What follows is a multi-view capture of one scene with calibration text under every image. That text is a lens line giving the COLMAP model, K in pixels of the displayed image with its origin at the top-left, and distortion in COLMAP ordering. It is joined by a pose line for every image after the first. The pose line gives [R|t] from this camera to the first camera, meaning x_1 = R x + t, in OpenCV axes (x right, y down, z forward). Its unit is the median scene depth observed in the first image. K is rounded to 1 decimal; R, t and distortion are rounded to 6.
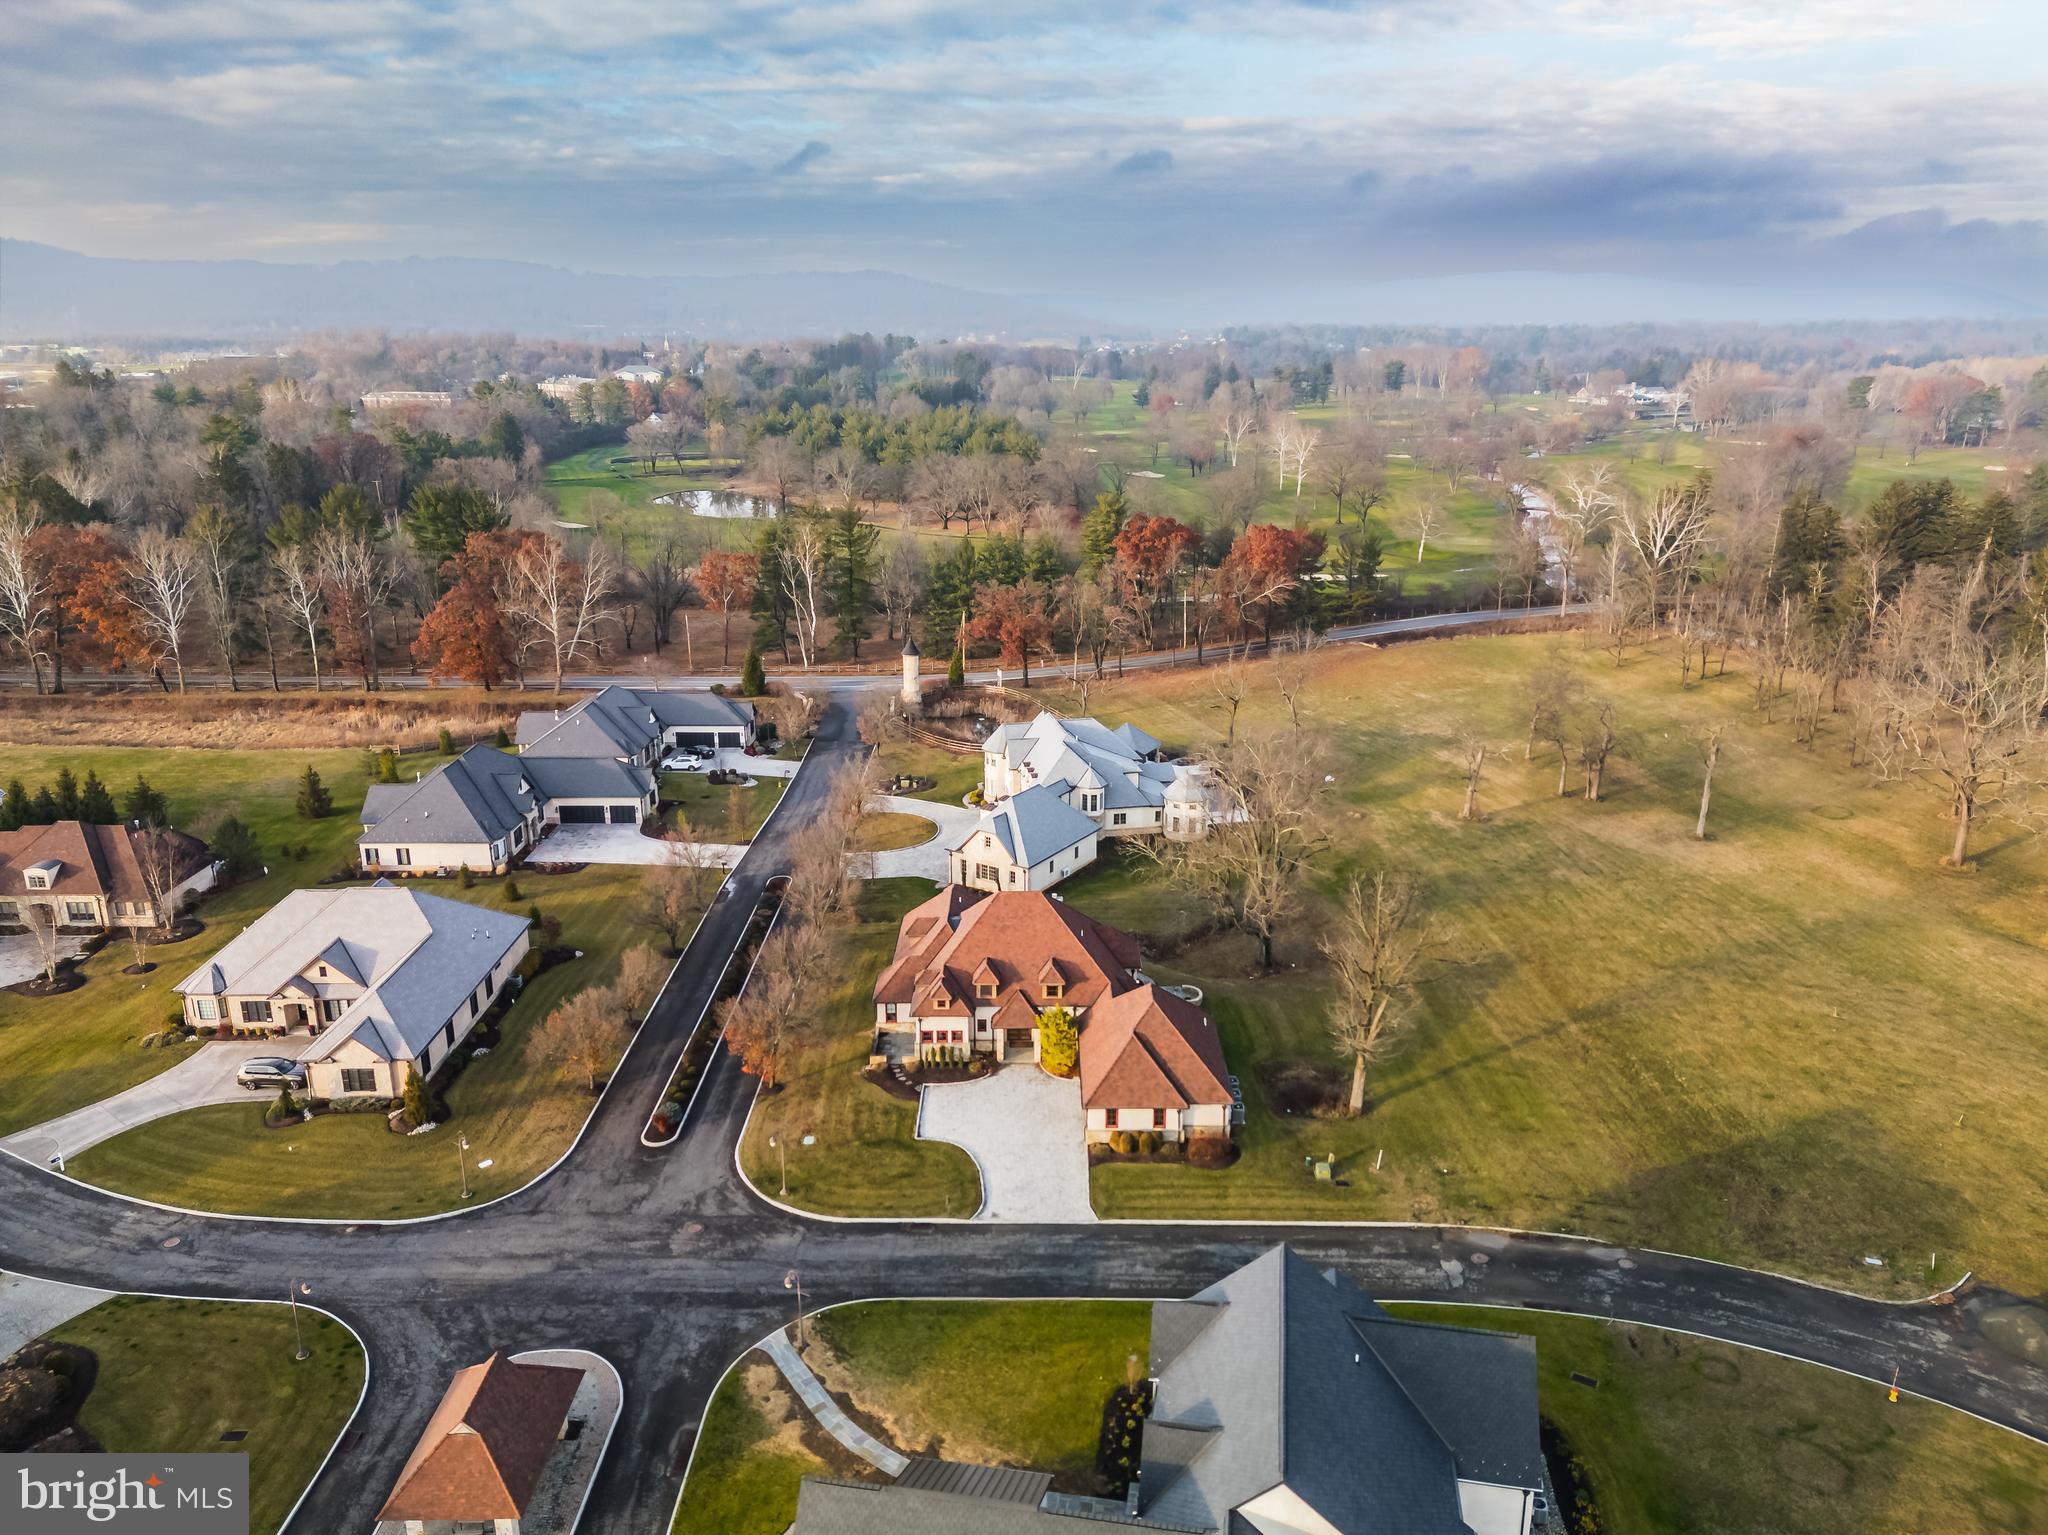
lens RADIAL K [[1447.2, 0, 1024.0], [0, 1447.2, 767.5], [0, 0, 1]] dist [0.094216, -0.084876]
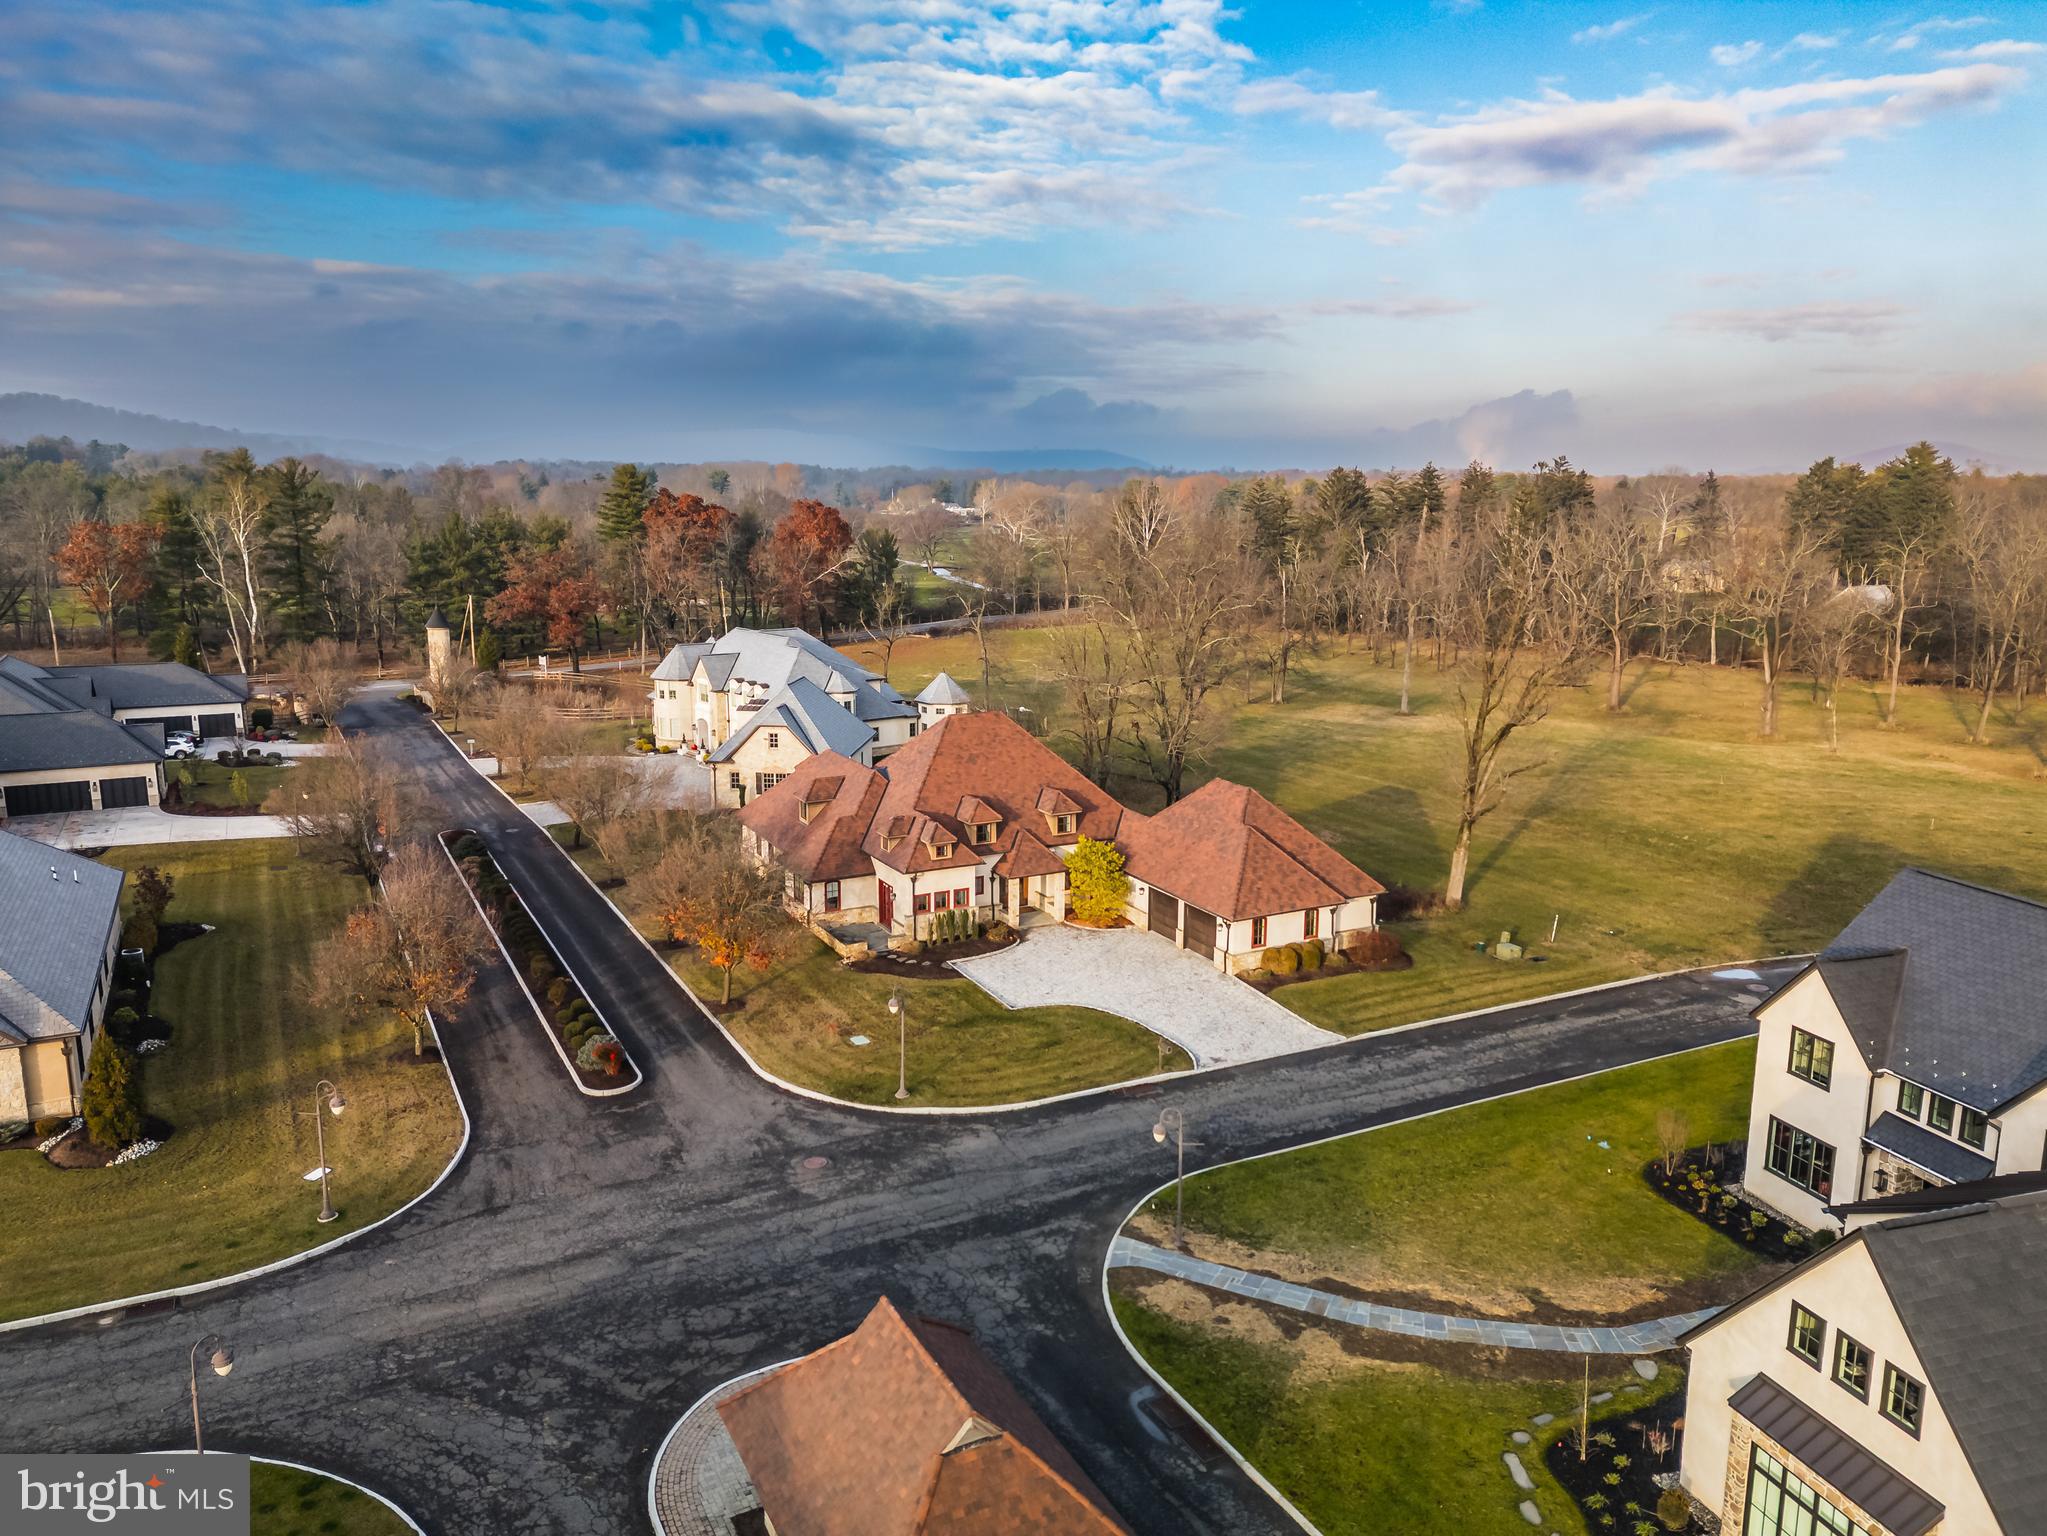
lens RADIAL K [[1446.5, 0, 1023.5], [0, 1446.5, 768.0], [0, 0, 1]] dist [0.094216, -0.084876]
pose [[0.881169, -0.083009, 0.465457, -0.407694], [0.130921, 0.988811, -0.071506, 0.213283], [-0.454313, 0.123947, 0.882177, 0.438151]]
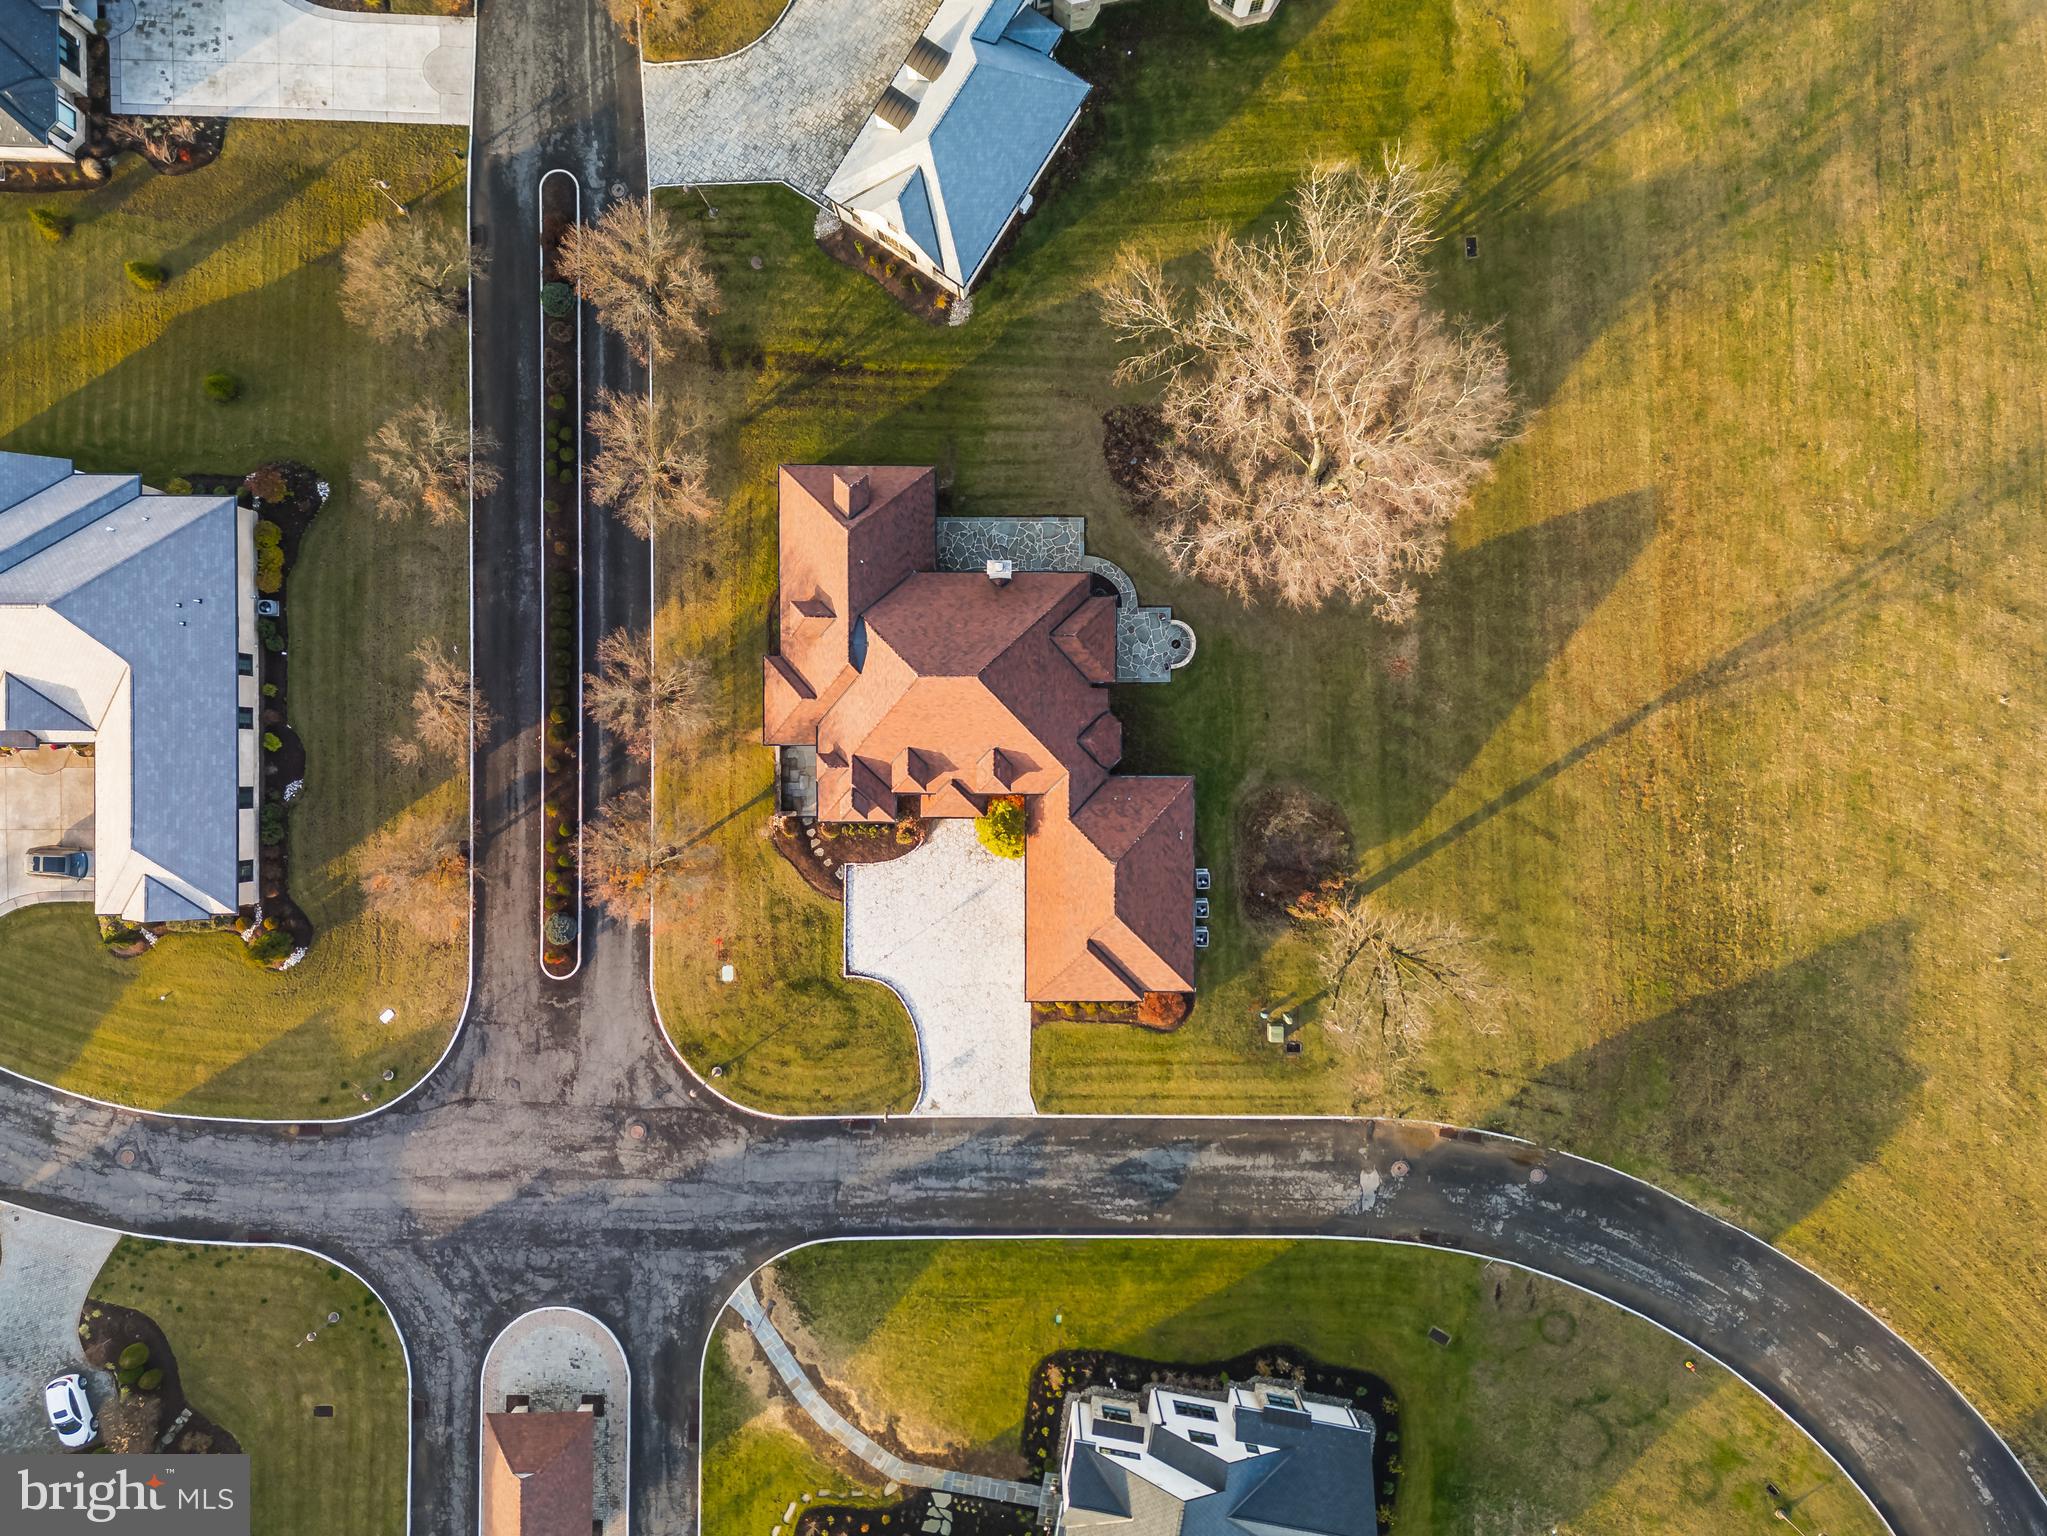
lens RADIAL K [[1446.5, 0, 1023.5], [0, 1446.5, 768.0], [0, 0, 1]] dist [0.094216, -0.084876]
pose [[0.999991, -0.004200, -0.000125, 0.043082], [0.001317, 0.284985, 0.958531, -0.725743], [-0.003990, -0.958523, 0.284988, 0.953865]]
